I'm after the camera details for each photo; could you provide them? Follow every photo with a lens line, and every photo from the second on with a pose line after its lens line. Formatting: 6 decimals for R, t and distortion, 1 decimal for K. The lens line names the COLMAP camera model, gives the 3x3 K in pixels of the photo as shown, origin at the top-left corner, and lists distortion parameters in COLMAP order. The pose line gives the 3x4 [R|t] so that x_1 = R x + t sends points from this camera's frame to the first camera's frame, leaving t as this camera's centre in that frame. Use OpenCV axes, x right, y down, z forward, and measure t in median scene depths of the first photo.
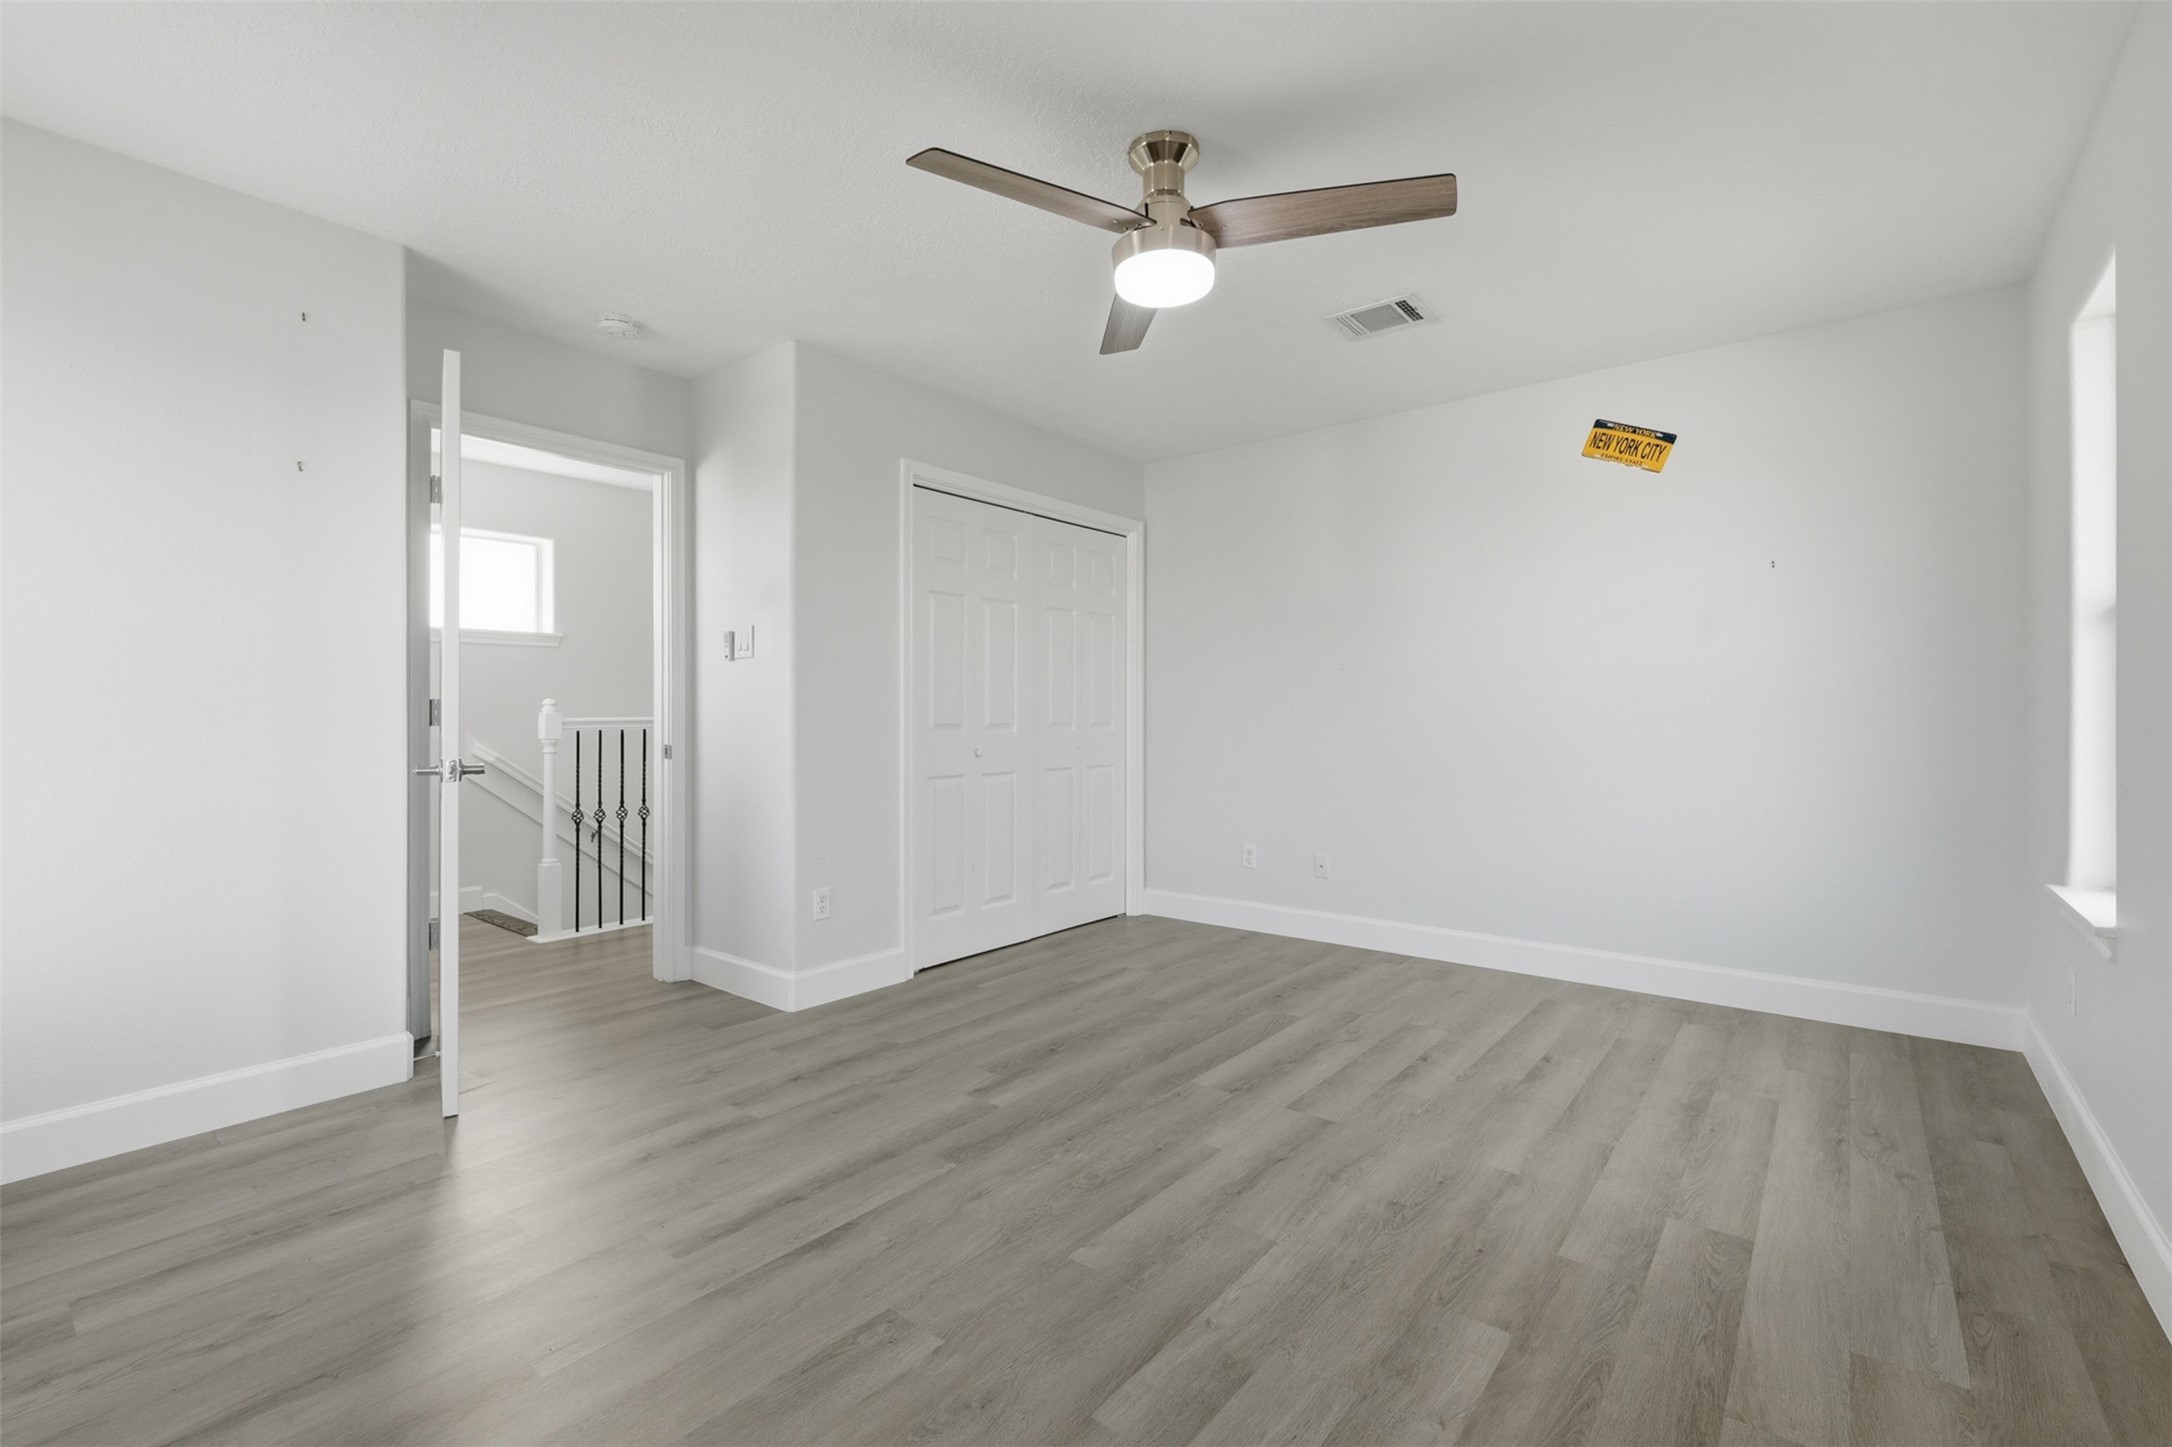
lens RADIAL K [[938.7, 0, 1088.5], [0, 938.7, 719.9], [0, 0, 1]] dist [0.001256, 0.000412]
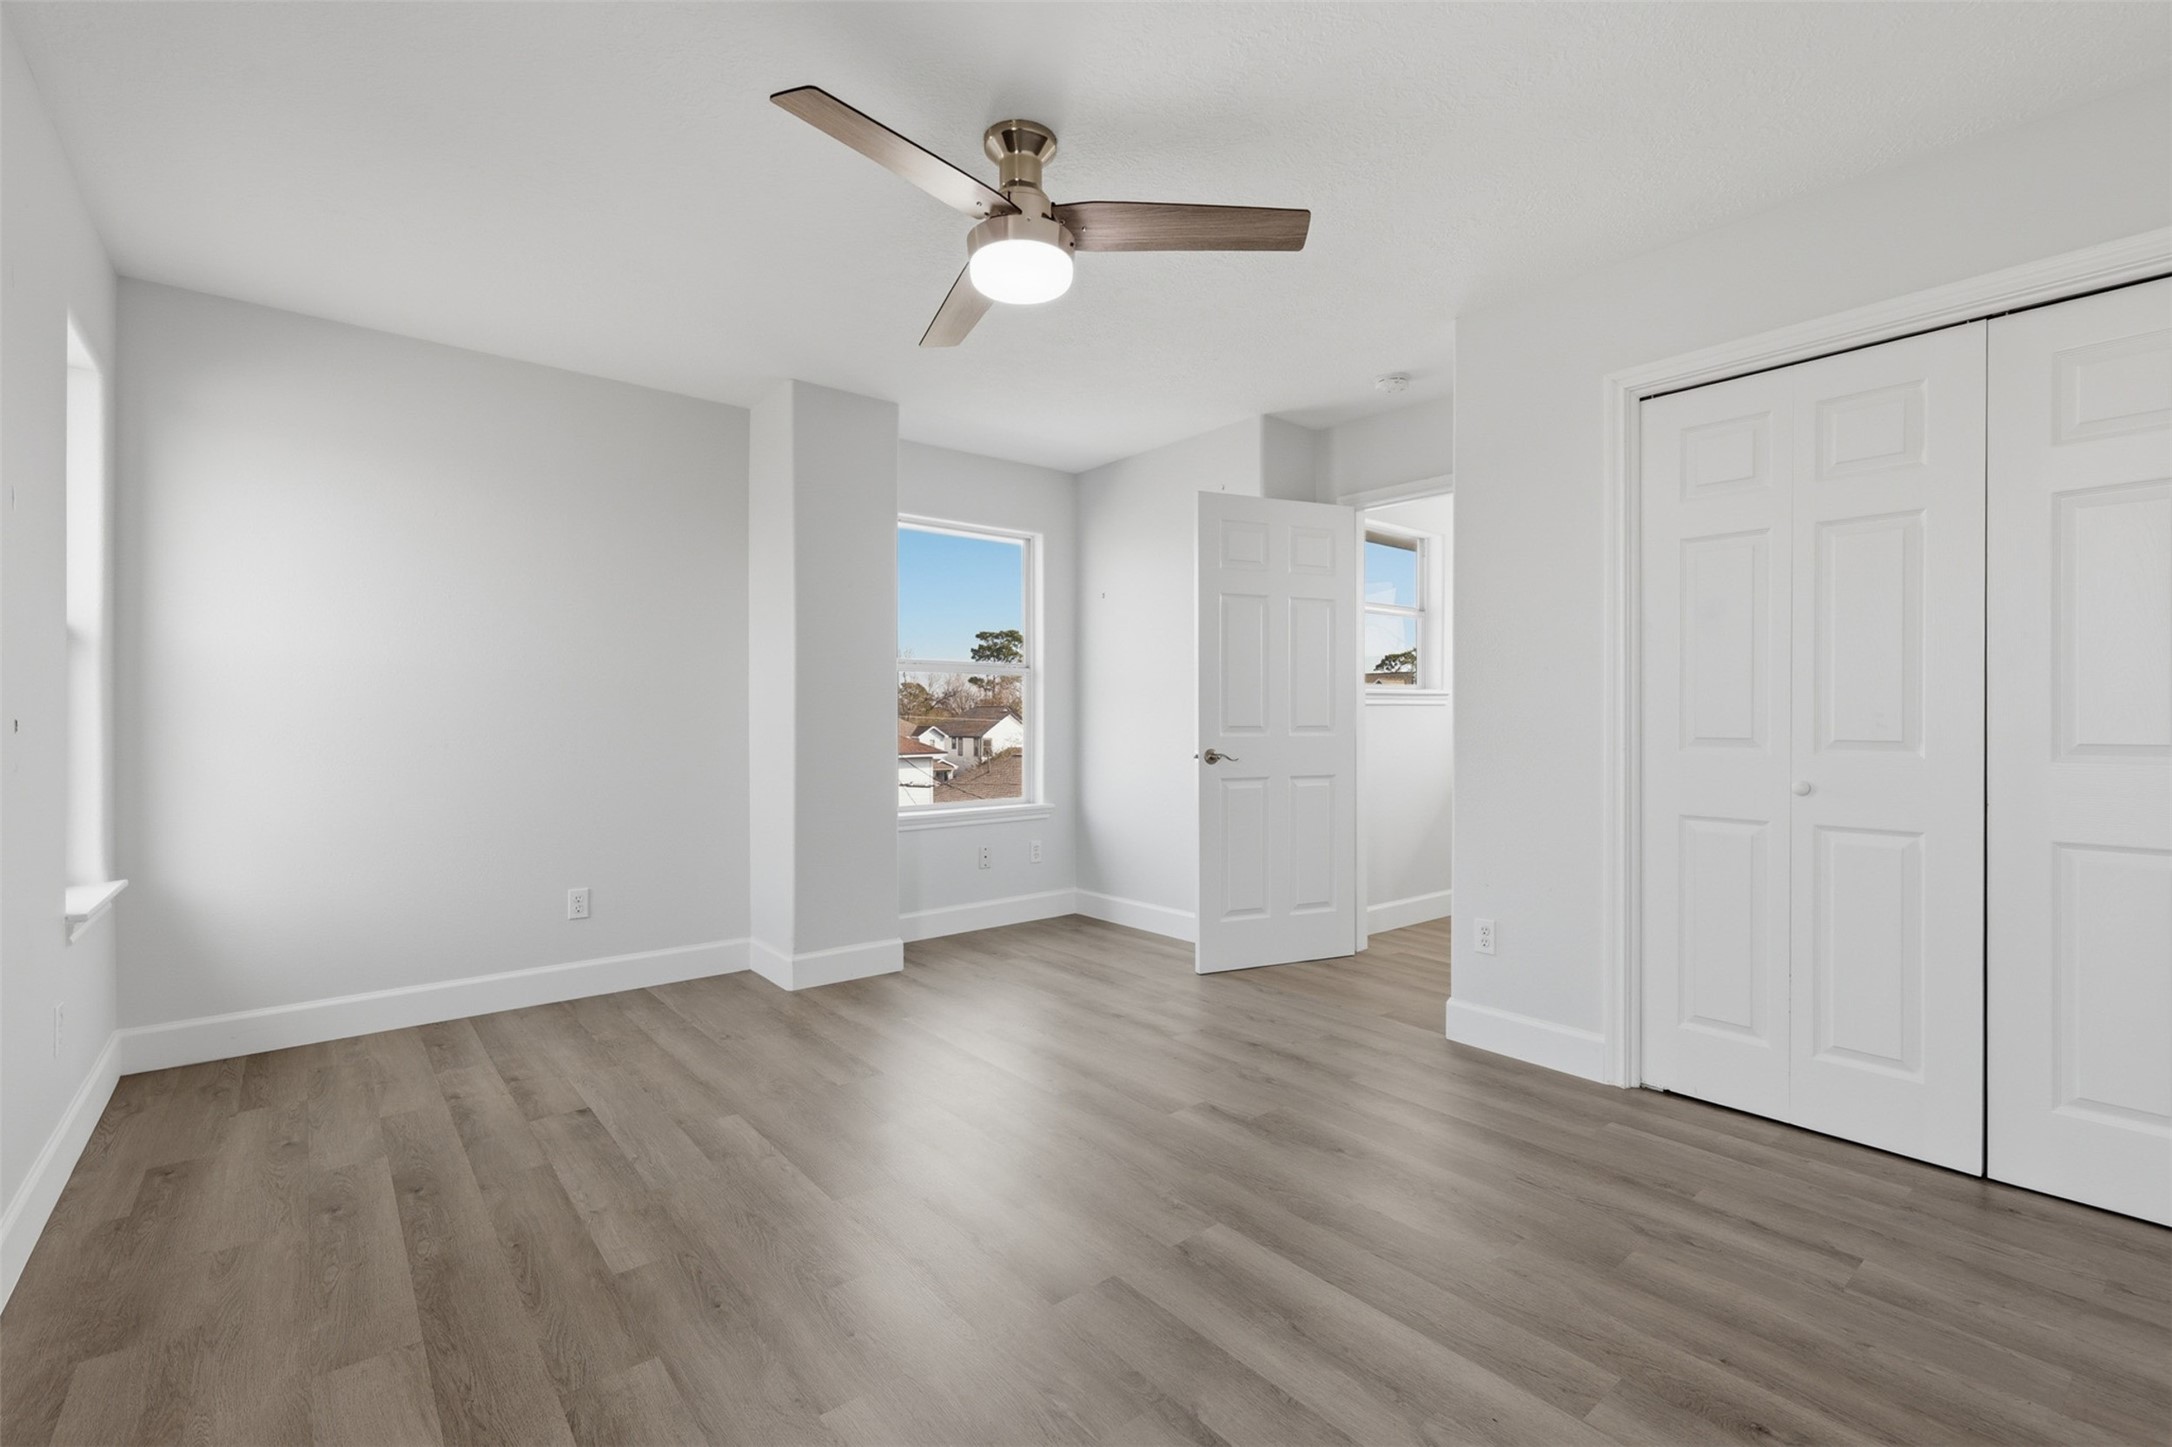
lens RADIAL K [[938.7, 0, 1088.5], [0, 938.7, 719.9], [0, 0, 1]] dist [0.001256, 0.000412]
pose [[-0.189615, 0.002125, -0.981856, 1.021540], [-0.007352, 0.999967, 0.003584, -0.012663], [0.981831, 0.007899, -0.189593, 1.247131]]
